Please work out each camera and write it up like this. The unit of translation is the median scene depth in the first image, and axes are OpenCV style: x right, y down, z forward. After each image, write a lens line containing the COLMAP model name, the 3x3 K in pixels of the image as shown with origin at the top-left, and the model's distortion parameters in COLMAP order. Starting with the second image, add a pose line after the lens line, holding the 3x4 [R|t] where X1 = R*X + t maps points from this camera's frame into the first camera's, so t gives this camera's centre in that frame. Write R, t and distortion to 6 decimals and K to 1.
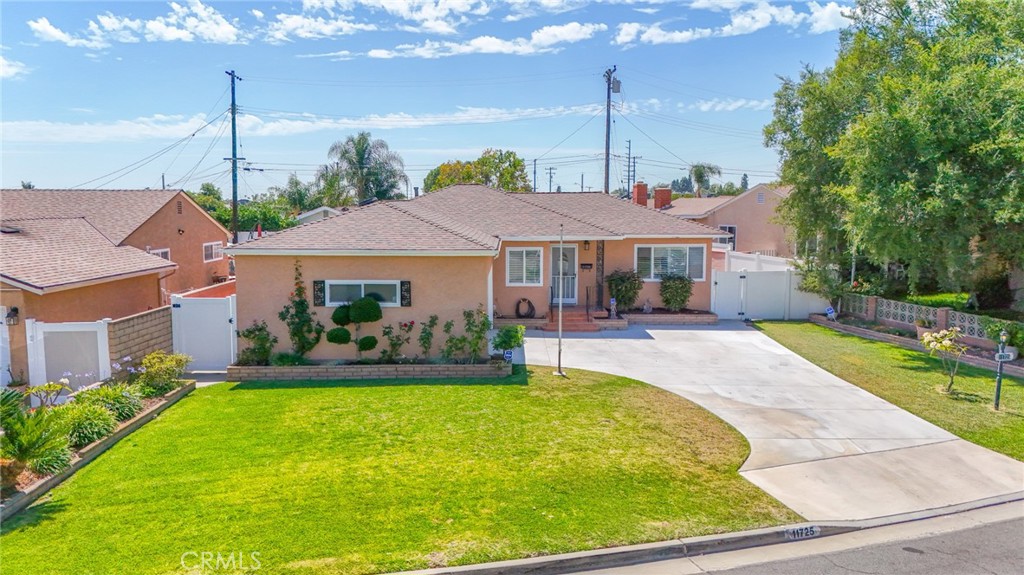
lens RADIAL K [[748.2, 0, 512.0], [0, 748.2, 287.5], [0, 0, 1]] dist [0.044662, -0.001853]
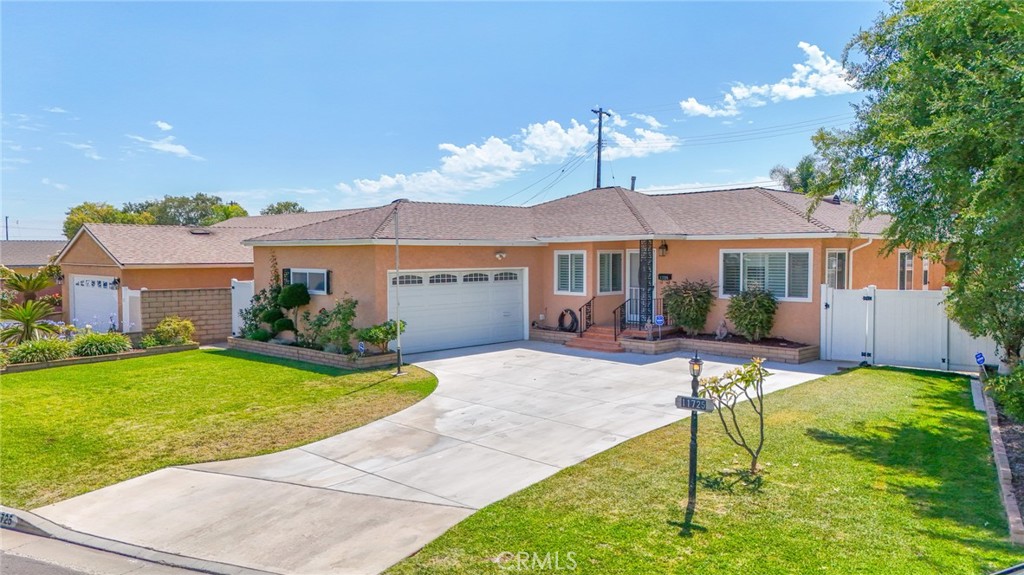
lens RADIAL K [[748.6, 0, 512.0], [0, 748.6, 287.5], [0, 0, 1]] dist [0.006774, 0.000107]
pose [[0.717847, 0.029926, -0.695557, 0.759391], [-0.074543, 0.996636, -0.034052, 0.031722], [0.692199, 0.076293, 0.717663, 0.433885]]
